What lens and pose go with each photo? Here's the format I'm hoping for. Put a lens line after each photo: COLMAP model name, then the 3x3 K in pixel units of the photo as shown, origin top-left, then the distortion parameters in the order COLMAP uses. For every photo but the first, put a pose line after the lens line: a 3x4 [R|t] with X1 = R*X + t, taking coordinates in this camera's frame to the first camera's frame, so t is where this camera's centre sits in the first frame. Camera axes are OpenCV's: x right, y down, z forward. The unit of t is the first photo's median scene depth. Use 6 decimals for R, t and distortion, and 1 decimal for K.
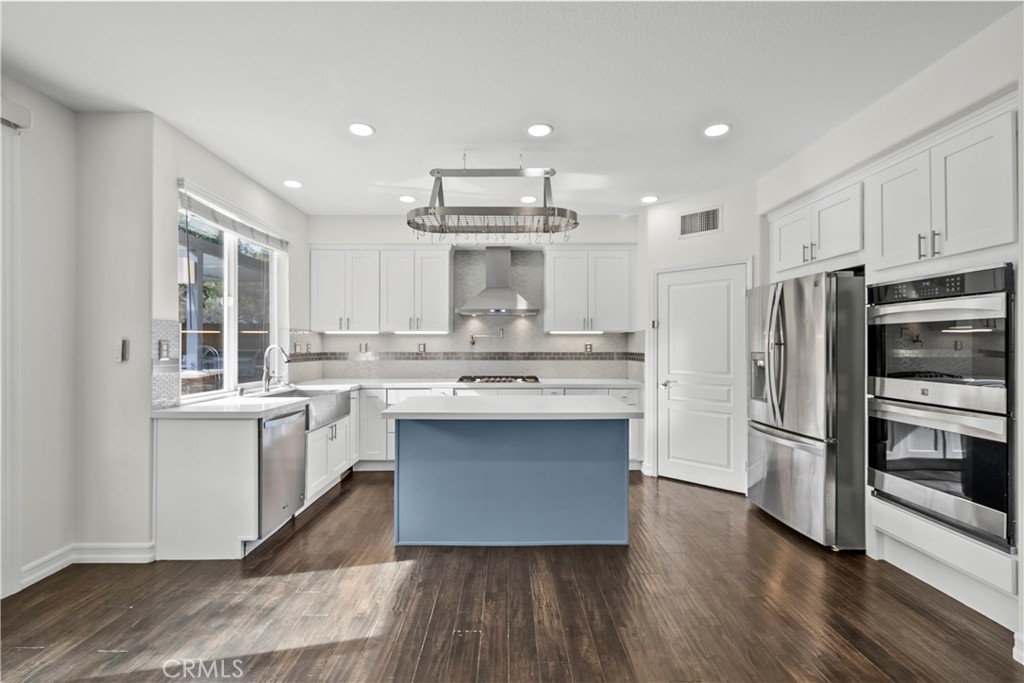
lens RADIAL K [[448.0, 0, 511.3], [0, 448.0, 342.8], [0, 0, 1]] dist [-0.000245, -0.000005]
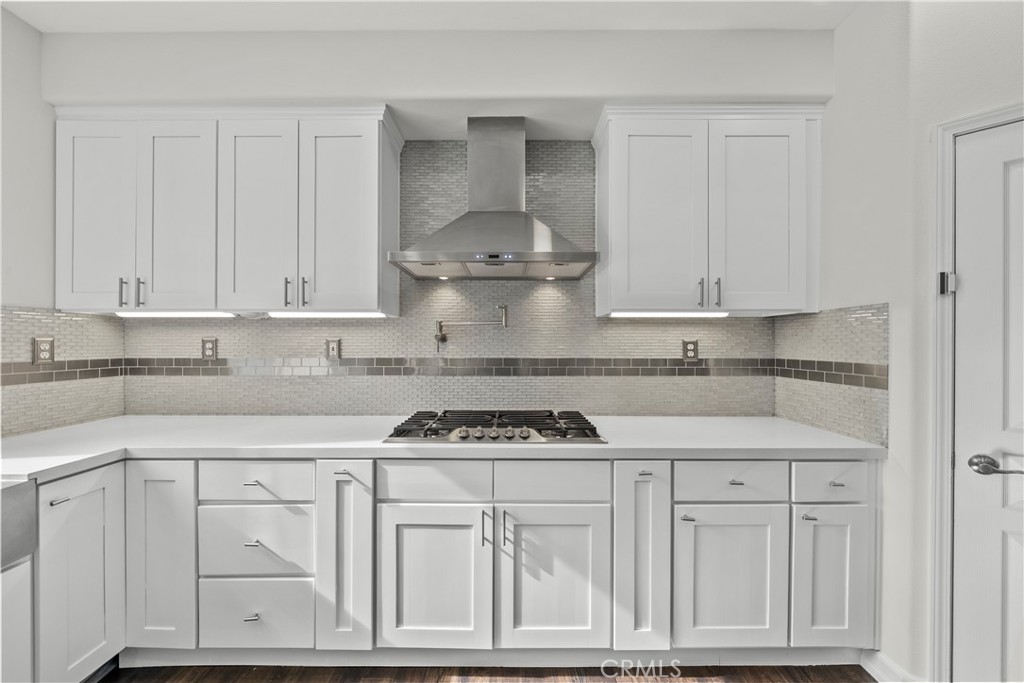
lens RADIAL K [[384.3, 0, 511.9], [0, 384.3, 344.0], [0, 0, 1]] dist [0.000267, 0.000027]
pose [[0.999898, 0.001233, -0.014216, -0.008356], [-0.001146, 0.999980, 0.006150, 0.003370], [0.014224, -0.006133, 0.999880, 0.605209]]
